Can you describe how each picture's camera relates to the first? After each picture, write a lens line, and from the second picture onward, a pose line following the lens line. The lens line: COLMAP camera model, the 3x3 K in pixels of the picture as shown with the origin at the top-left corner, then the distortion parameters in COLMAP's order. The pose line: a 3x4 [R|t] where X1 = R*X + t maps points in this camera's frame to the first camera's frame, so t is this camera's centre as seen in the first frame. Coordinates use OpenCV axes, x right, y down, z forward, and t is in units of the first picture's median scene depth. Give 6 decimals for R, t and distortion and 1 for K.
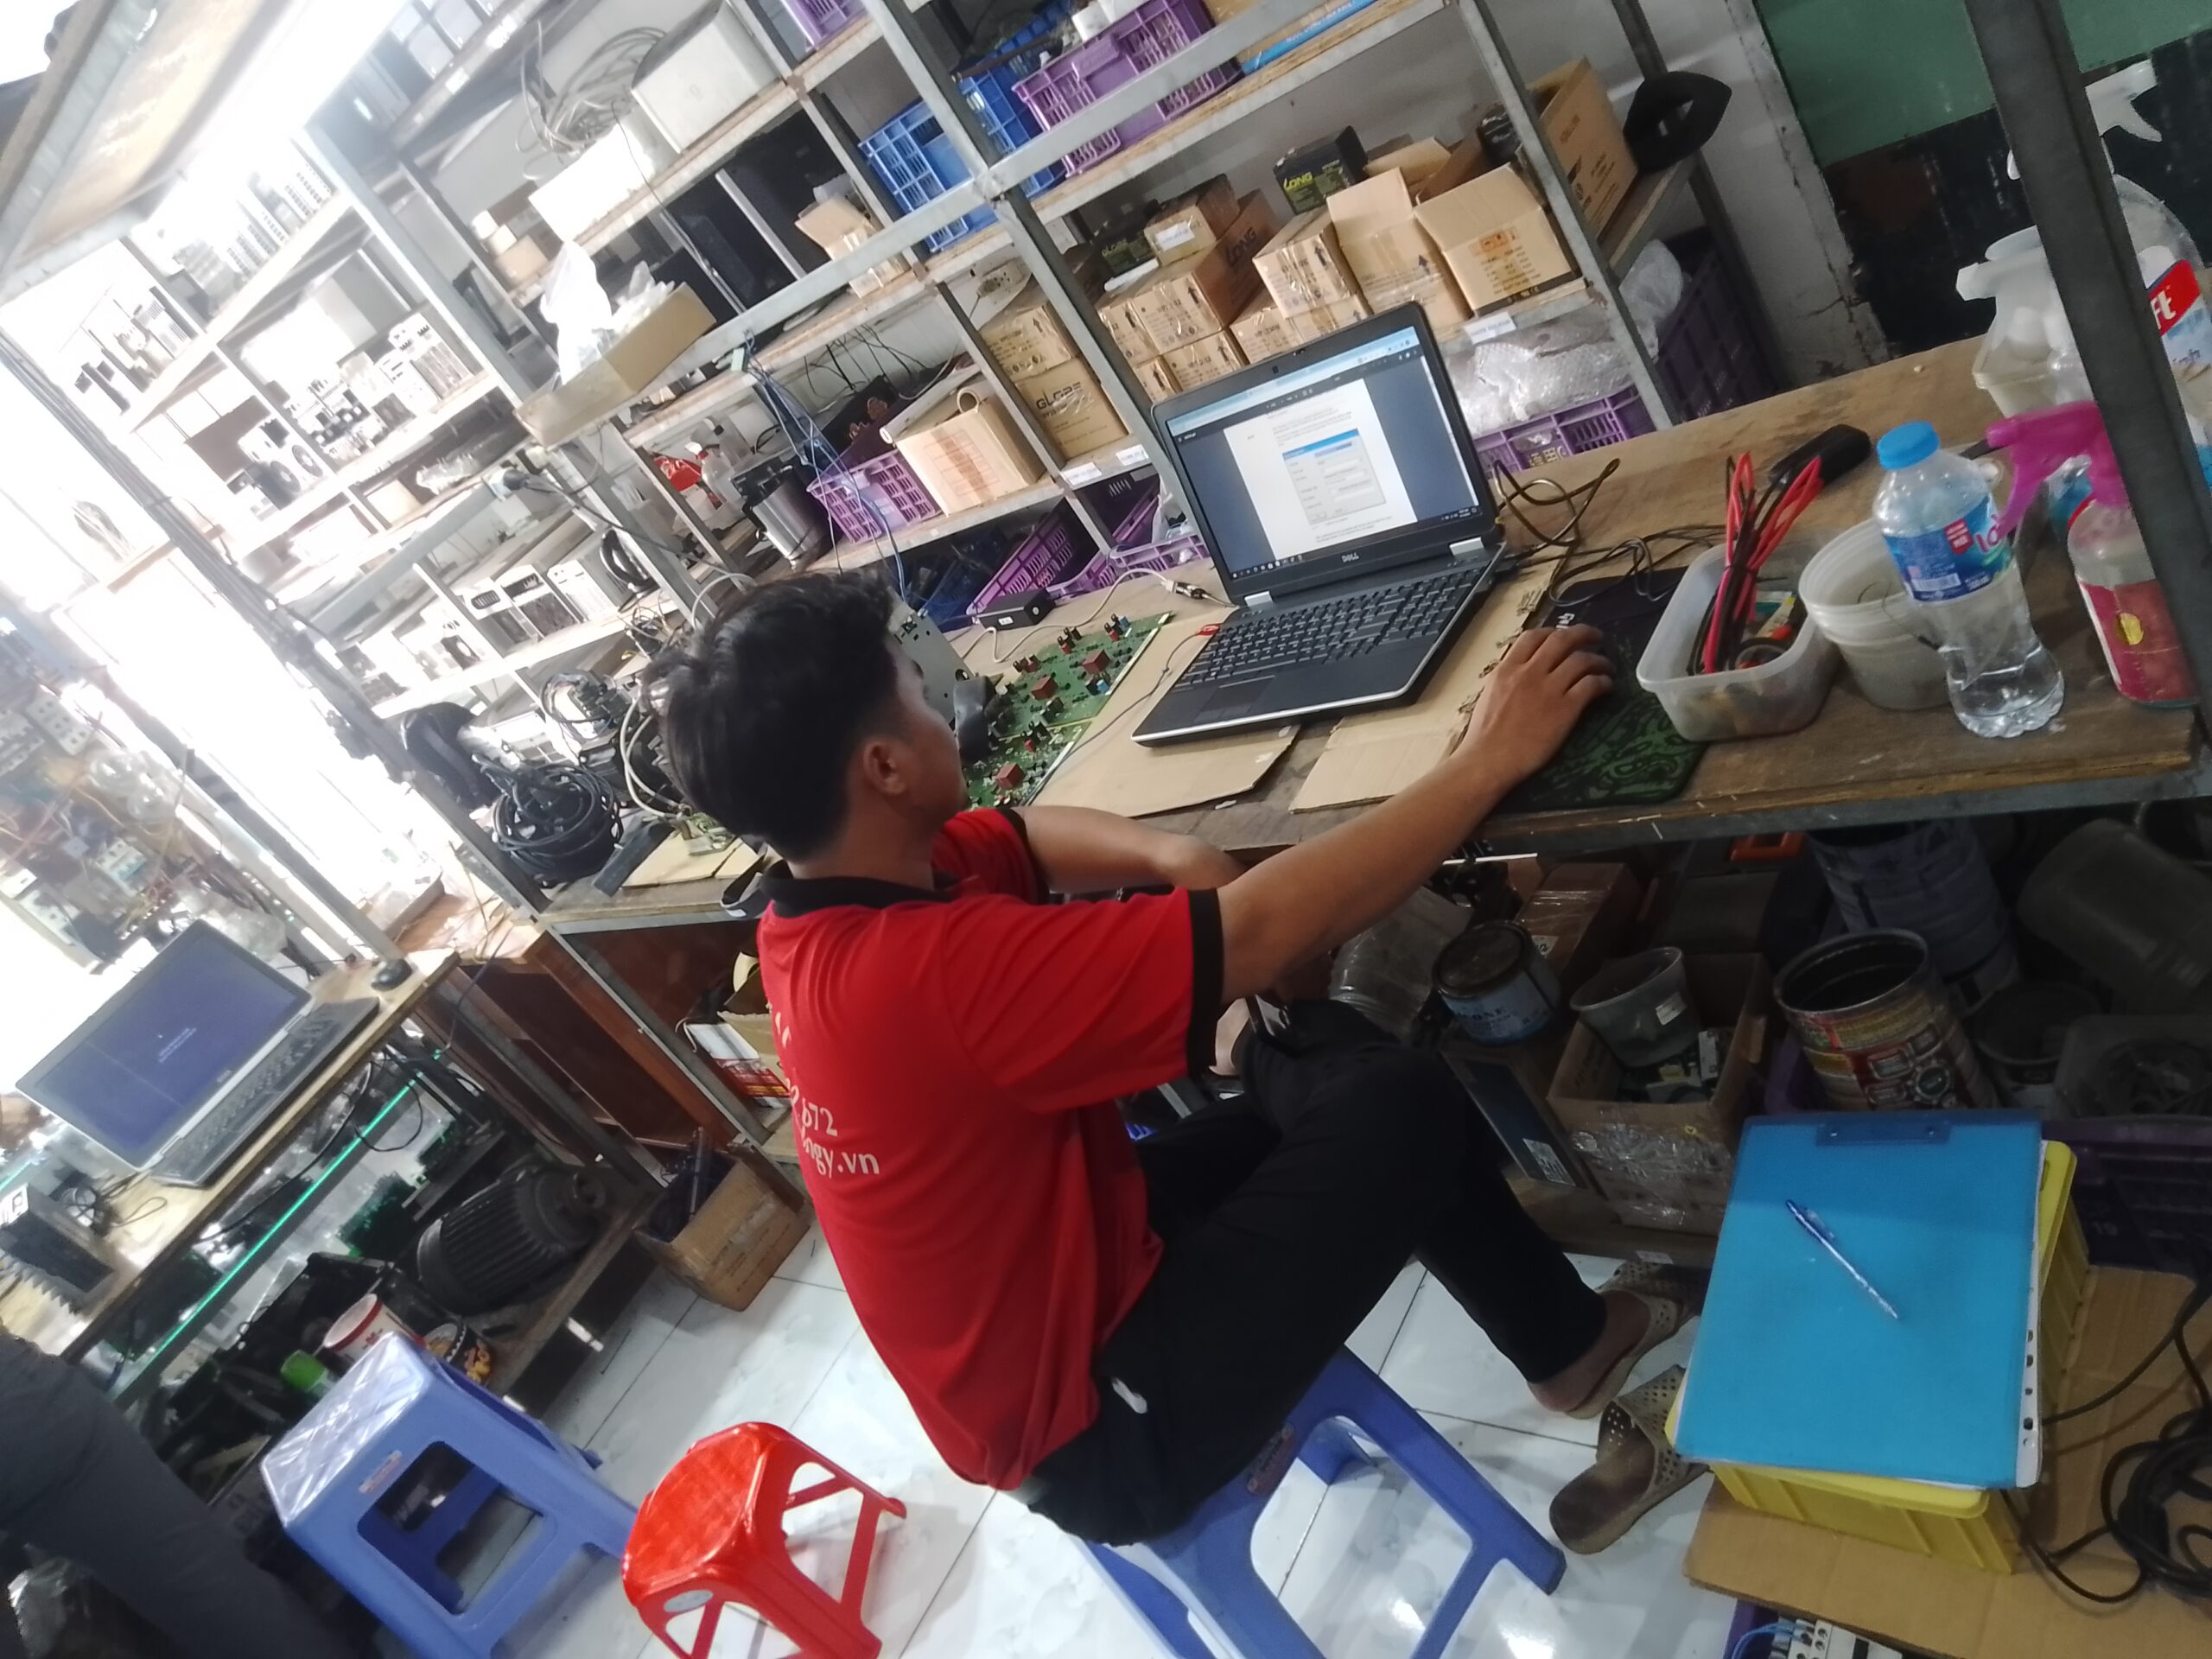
lens RADIAL K [[1637.5, 0, 1106.0], [0, 1637.5, 829.5], [0, 0, 1]] dist [0.007738, 0.002266]
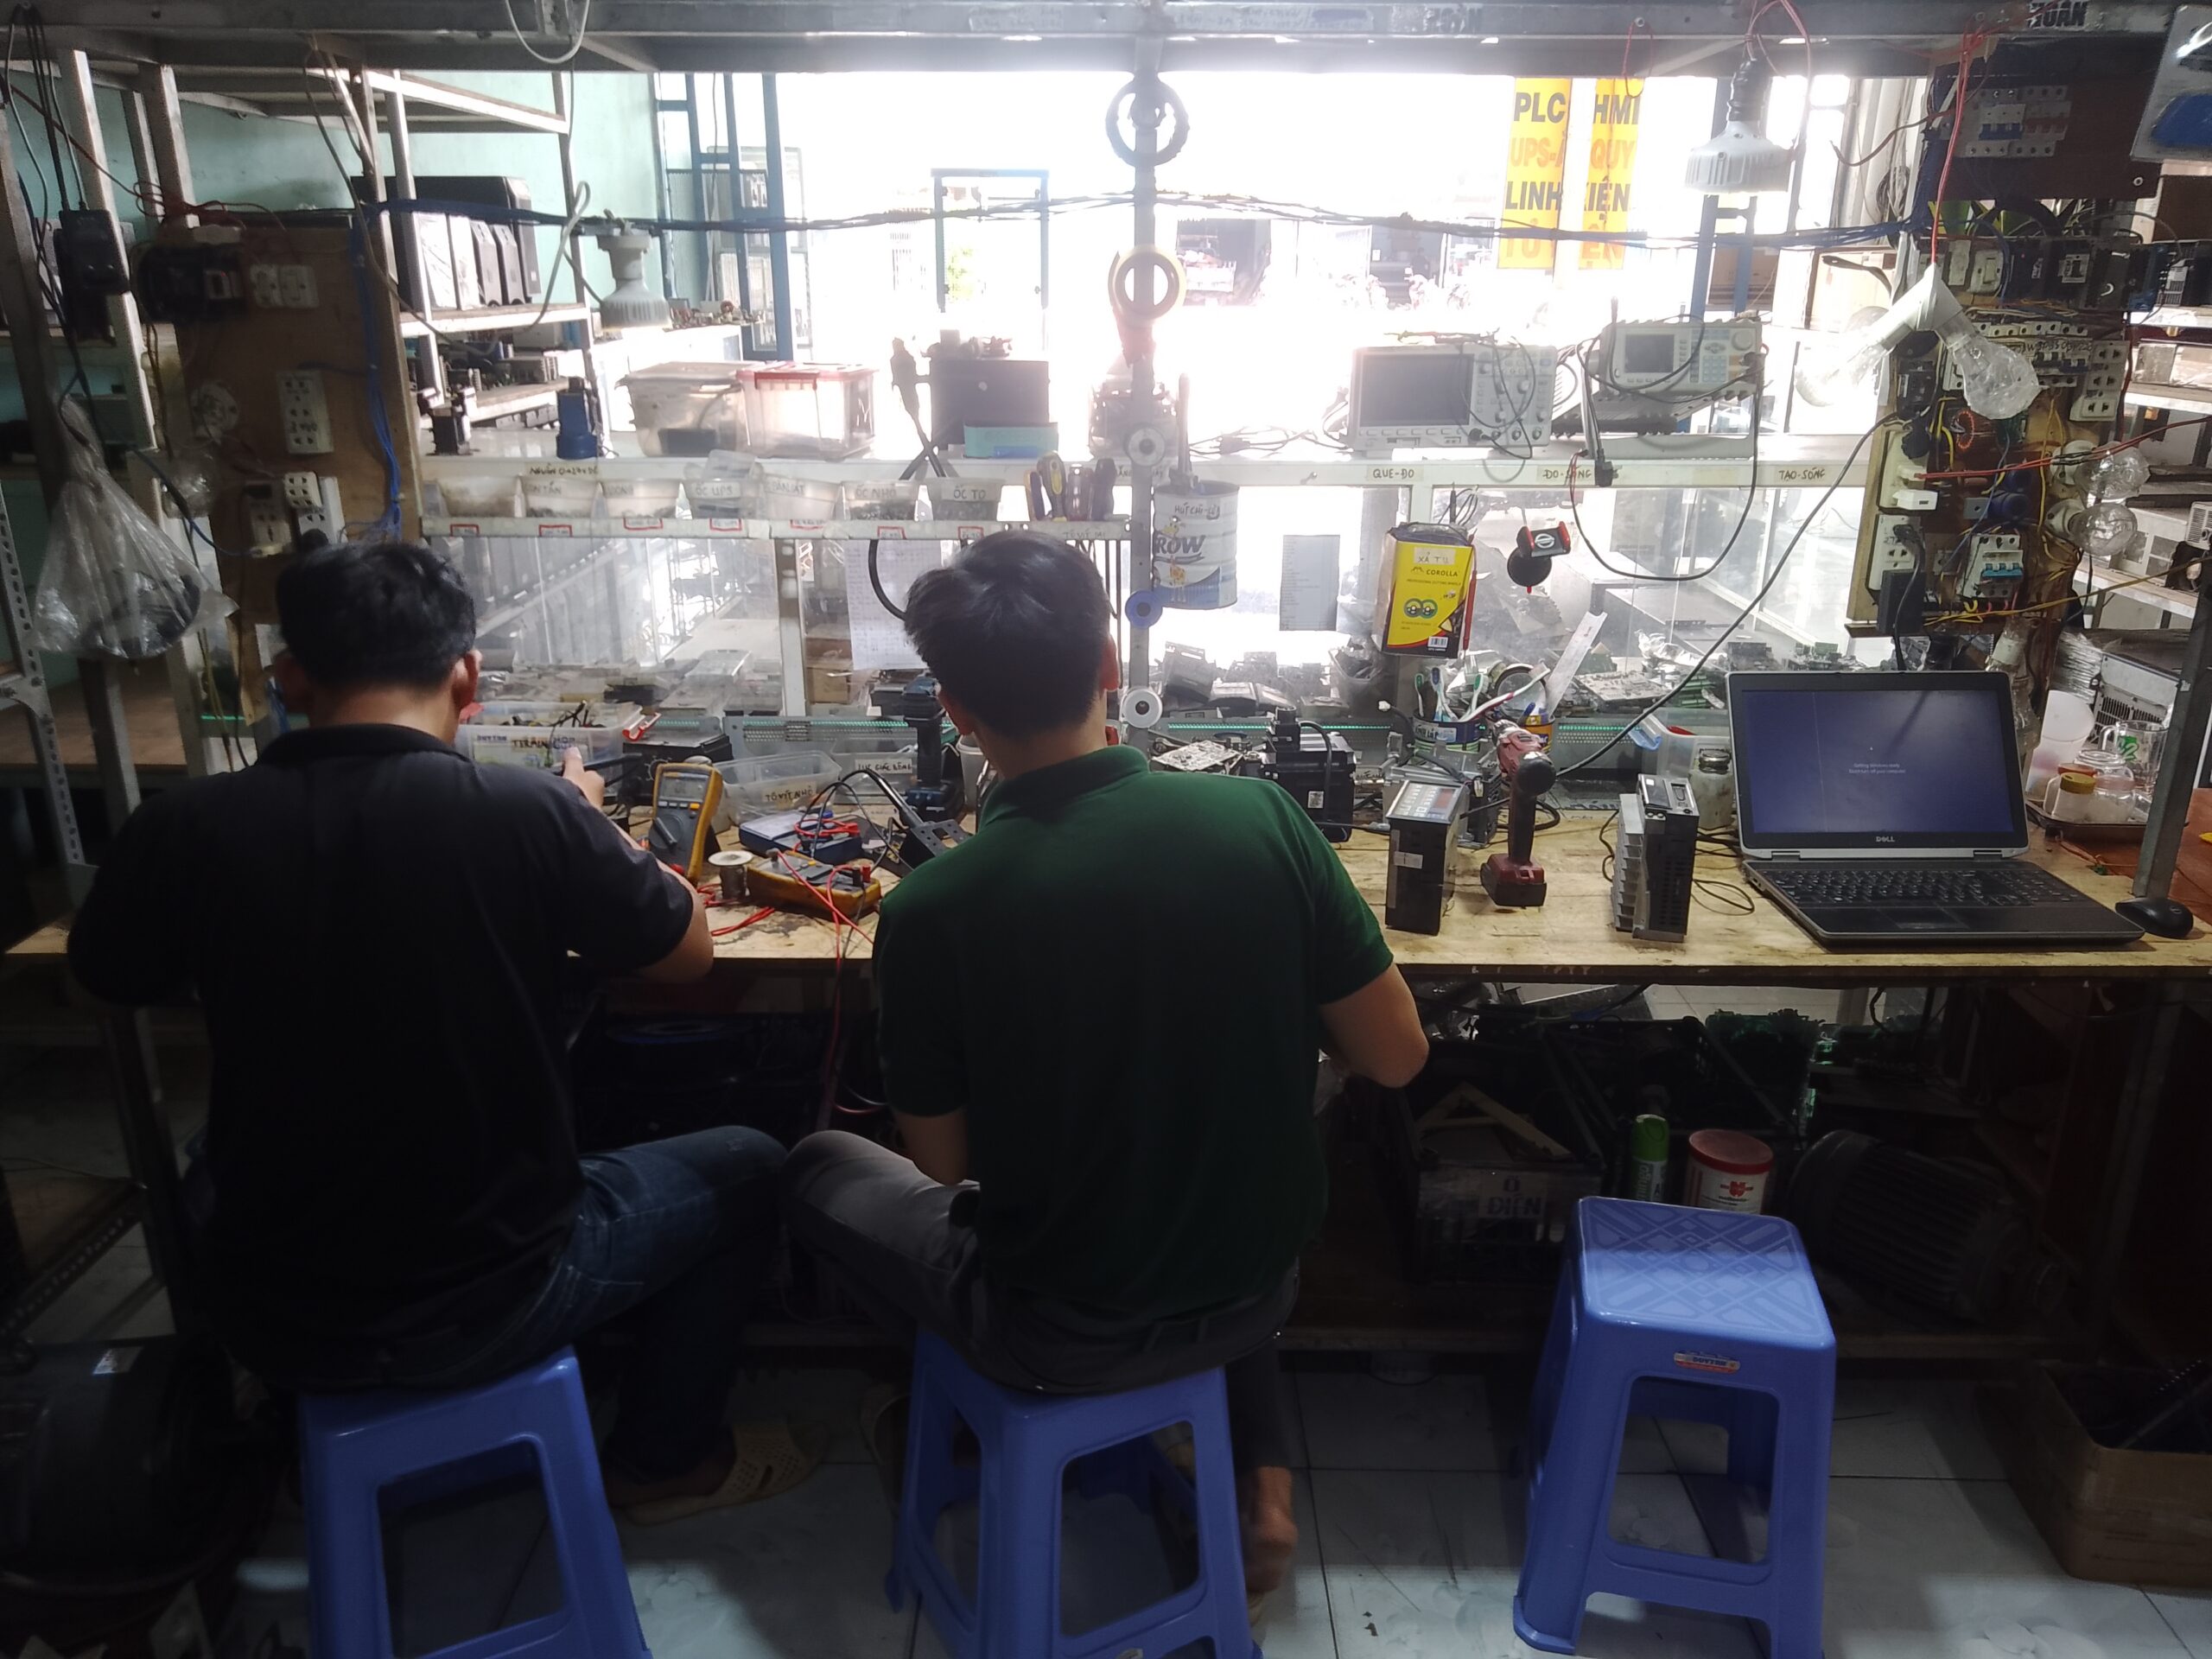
lens RADIAL K [[1629.2, 0, 1106.8], [0, 1629.2, 819.6], [0, 0, 1]] dist [0.008224, 0.003678]
pose [[0.479839, 0.734917, -0.479220, -0.270948], [-0.680716, 0.656449, 0.325116, 0.113061], [0.553517, 0.170209, 0.815260, 0.115354]]
